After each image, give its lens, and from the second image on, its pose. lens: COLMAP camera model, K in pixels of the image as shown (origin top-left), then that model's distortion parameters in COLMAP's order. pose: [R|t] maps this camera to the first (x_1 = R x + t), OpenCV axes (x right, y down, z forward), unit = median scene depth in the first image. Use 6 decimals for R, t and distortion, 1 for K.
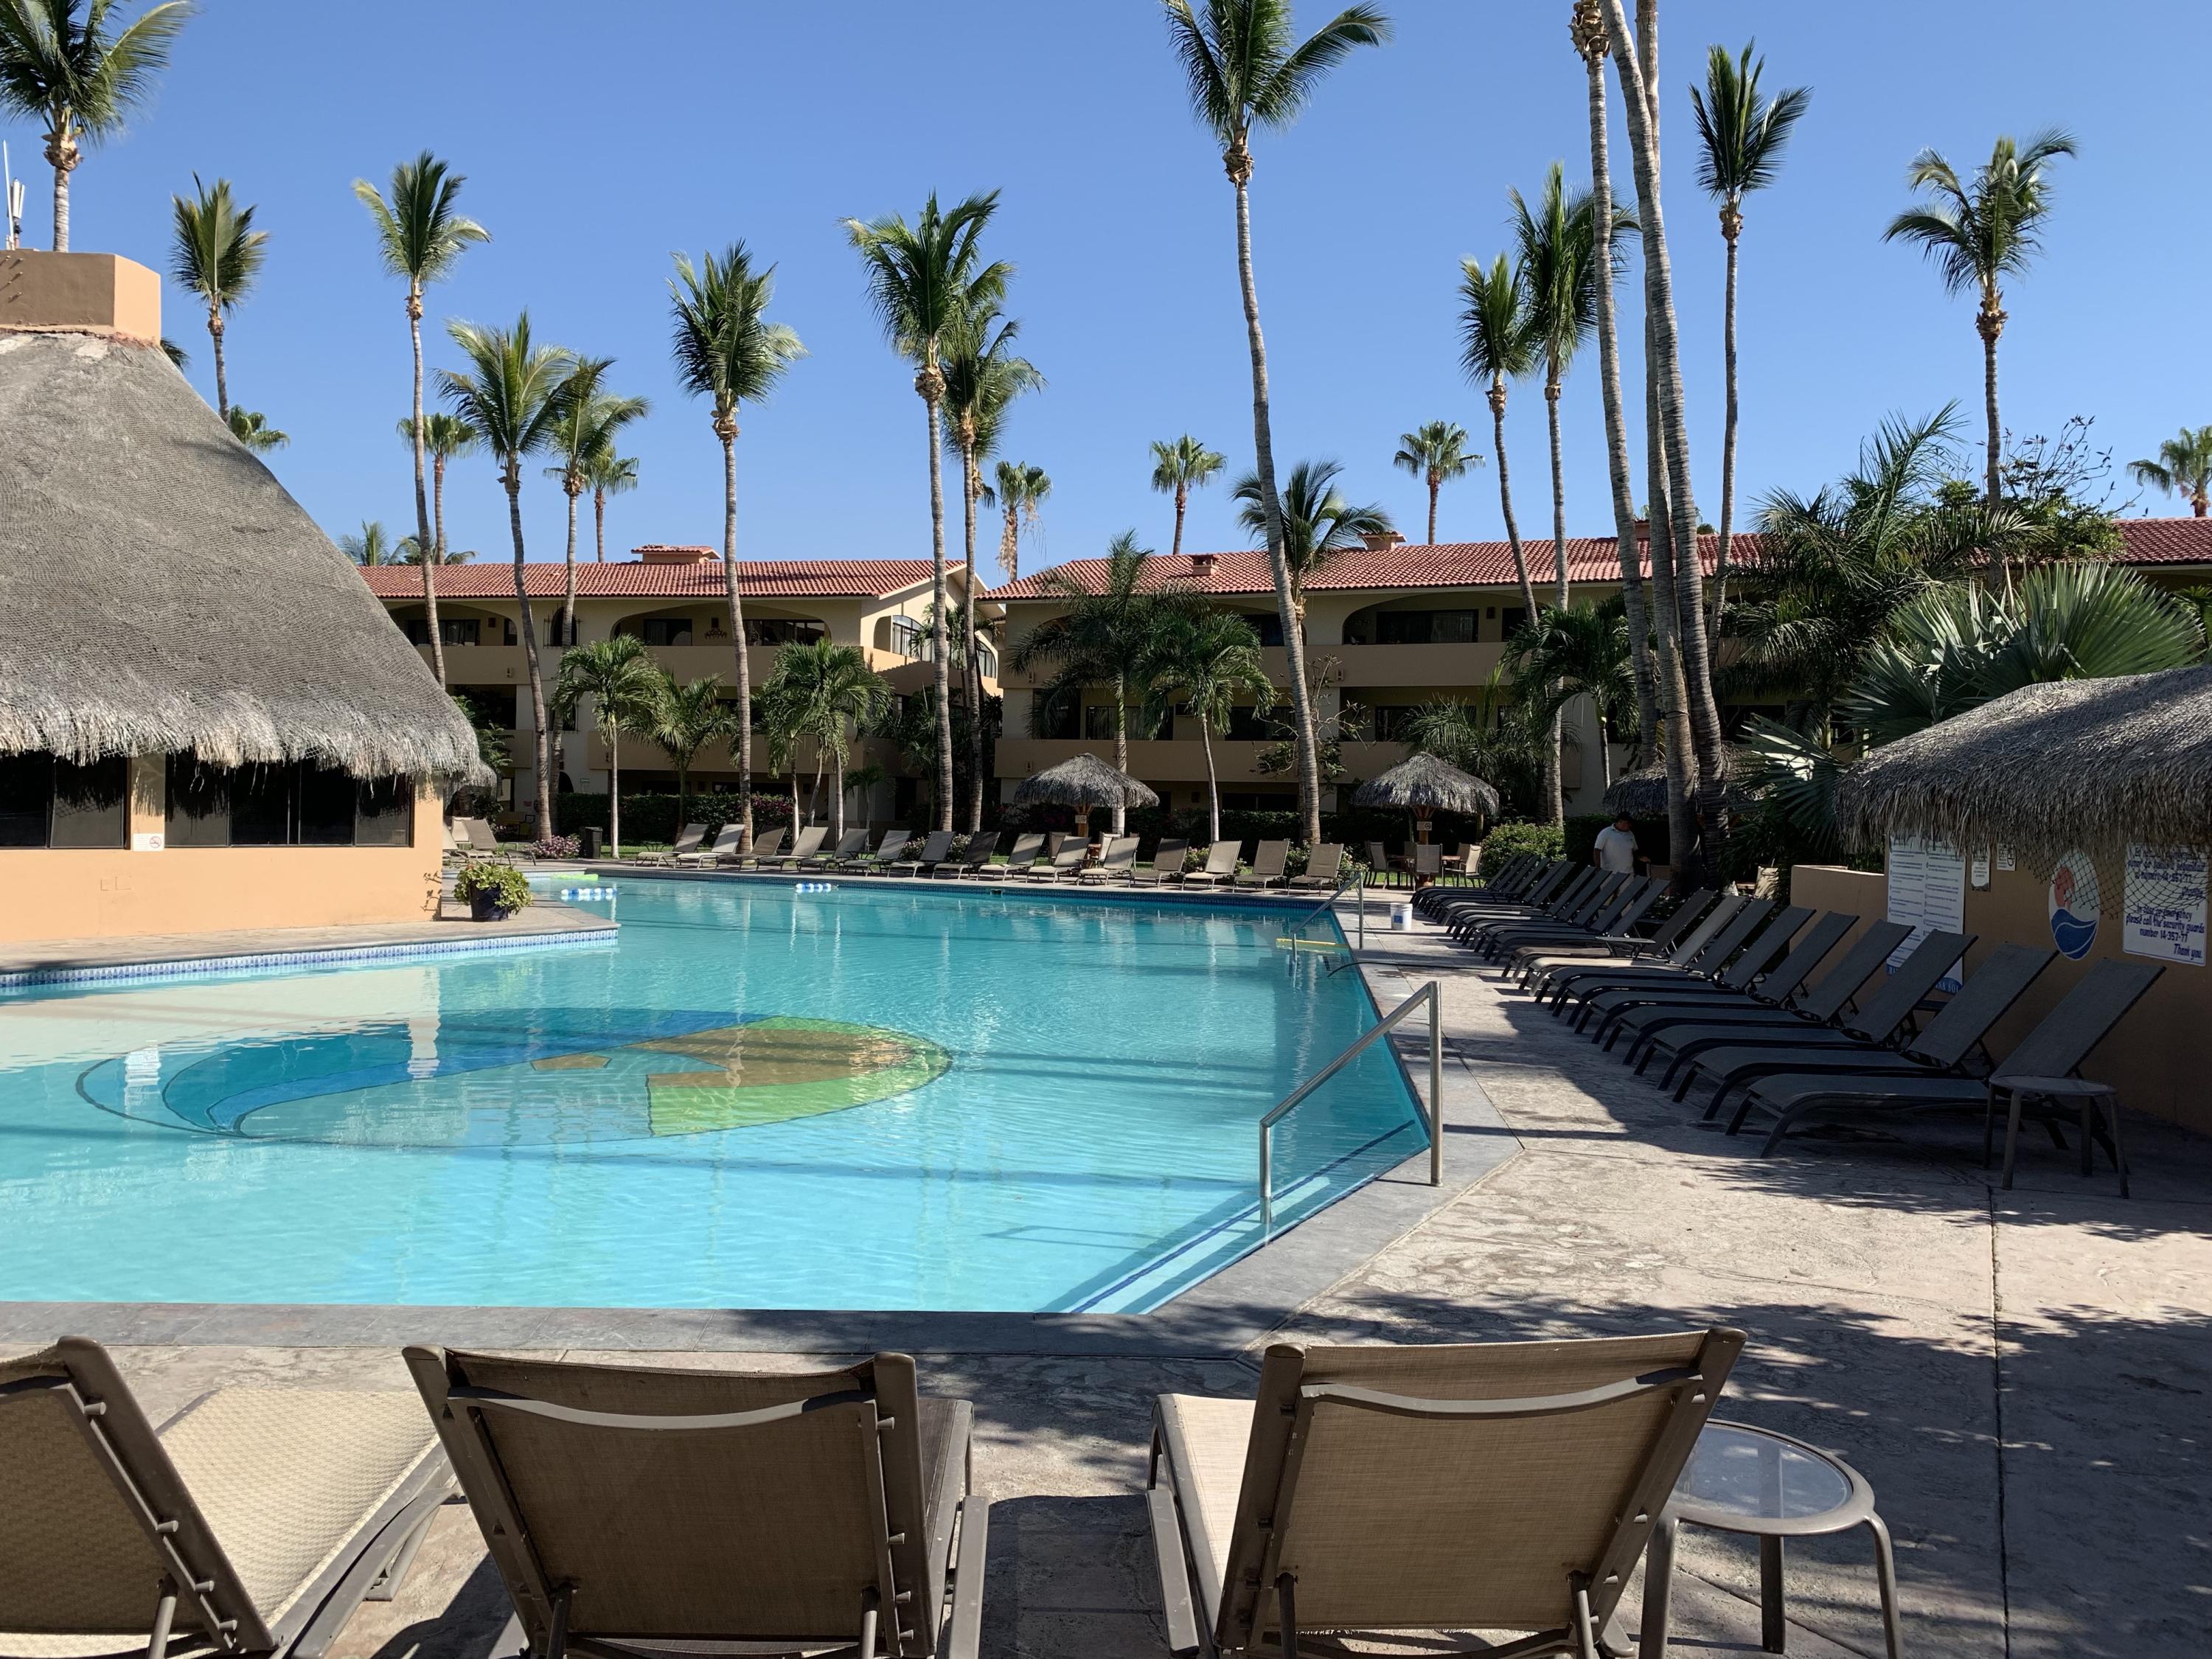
lens RADIAL K [[1723.7, 0, 1086.8], [0, 1723.7, 802.7], [0, 0, 1]] dist [0.017175, -0.013777]
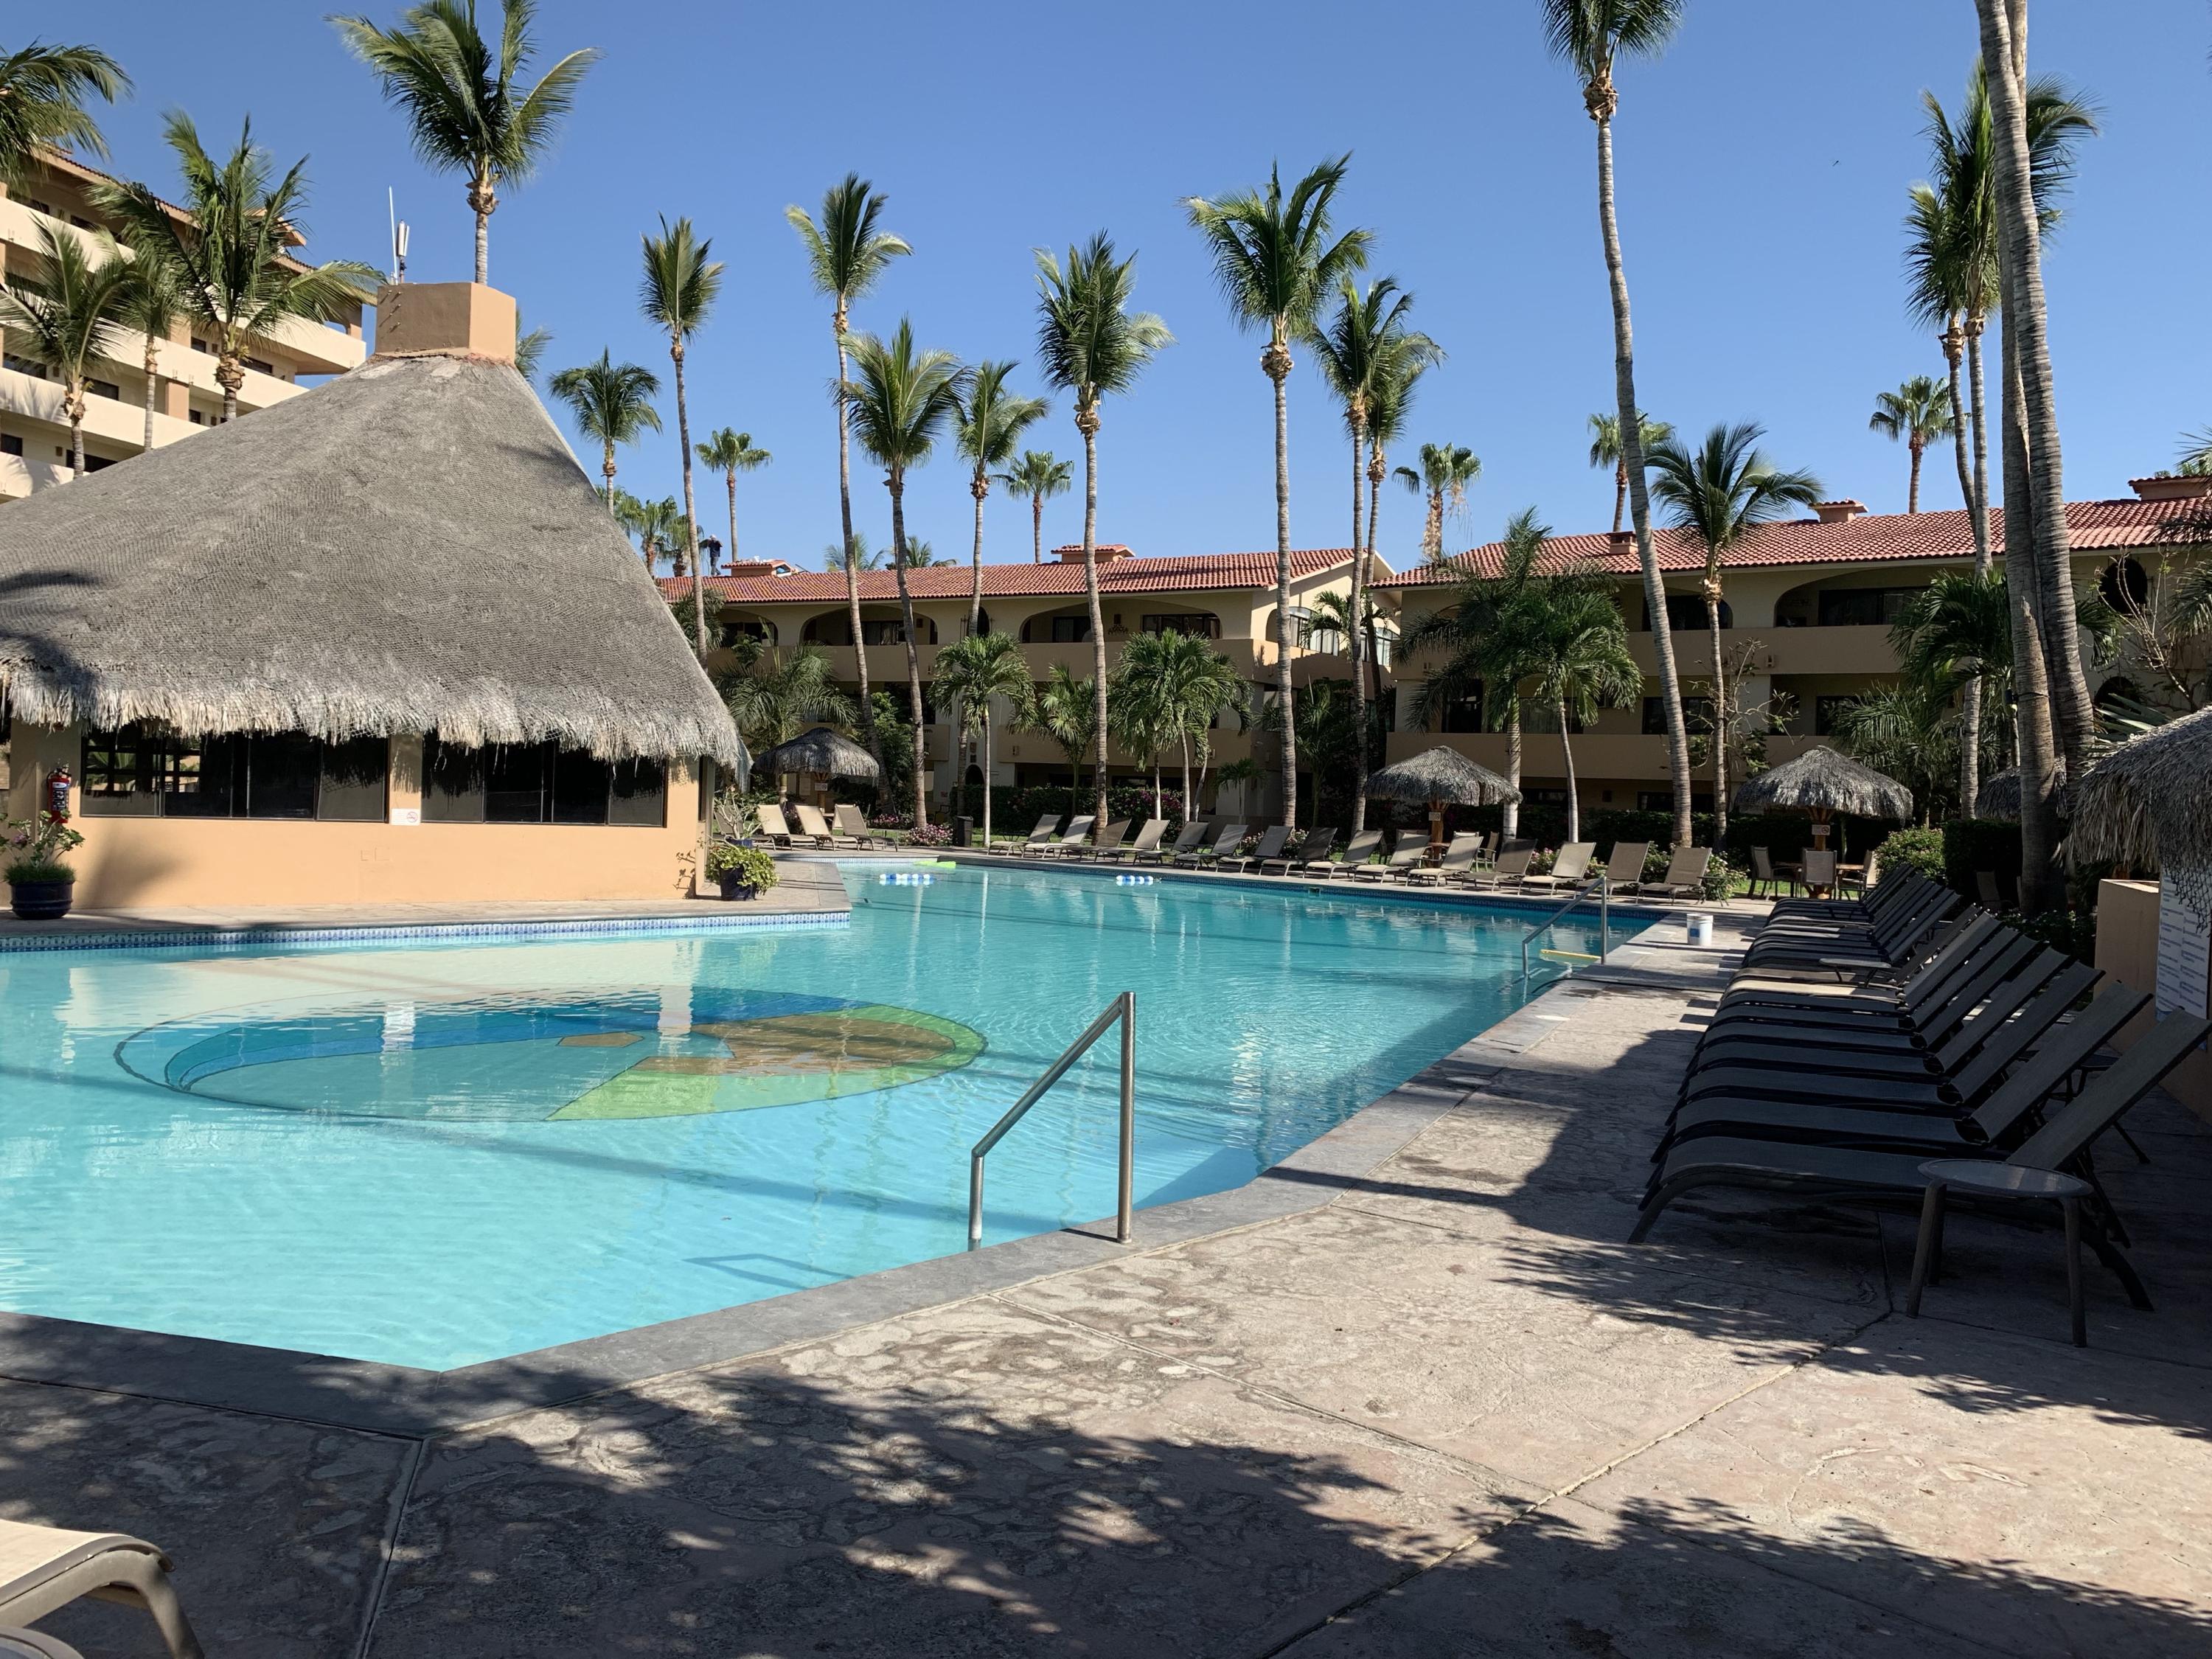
lens RADIAL K [[1723.7, 0, 1086.8], [0, 1723.7, 802.7], [0, 0, 1]] dist [0.017175, -0.013777]
pose [[0.957246, 0.014839, -0.288893, 0.091730], [-0.014633, 0.999889, 0.002875, 0.002435], [0.288903, 0.001475, 0.957357, 0.046711]]
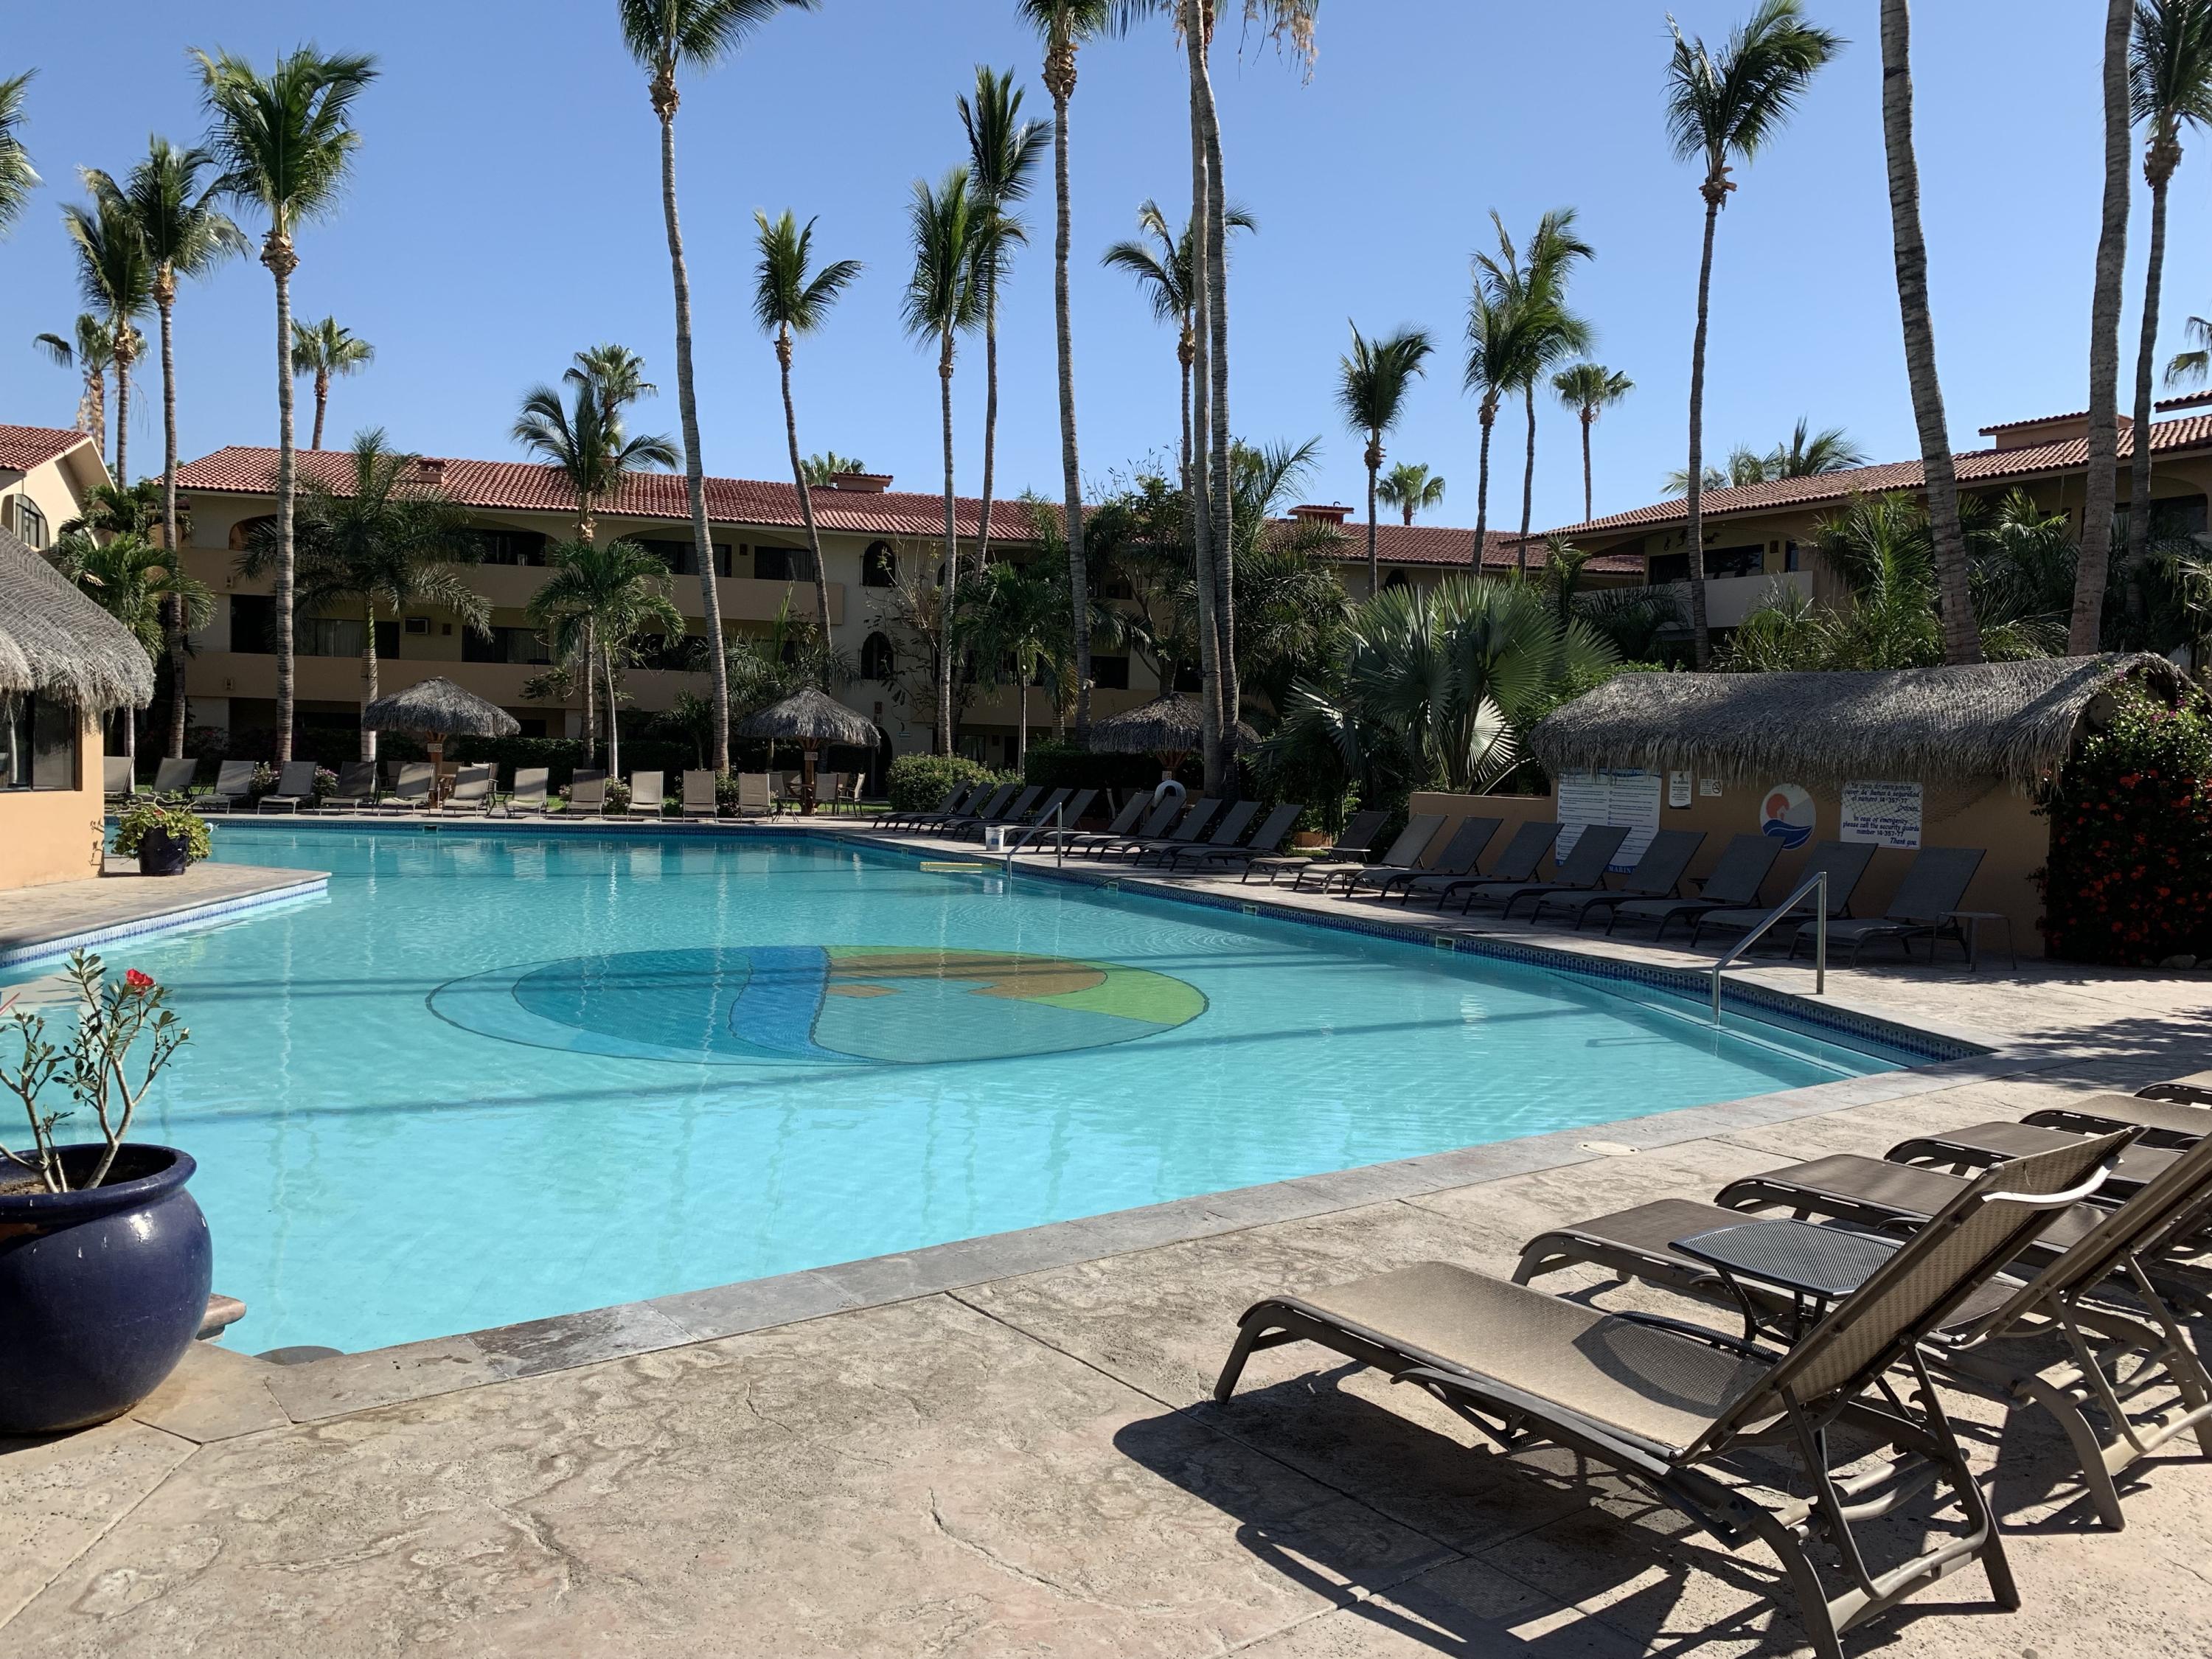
lens RADIAL K [[1742.0, 0, 1114.0], [0, 1742.0, 792.1], [0, 0, 1]] dist [0.093880, -0.131919]
pose [[0.803479, -0.013896, 0.595171, -0.299412], [-0.010614, 0.999234, 0.037659, -0.006806], [-0.595239, -0.036575, 0.802716, 0.007346]]
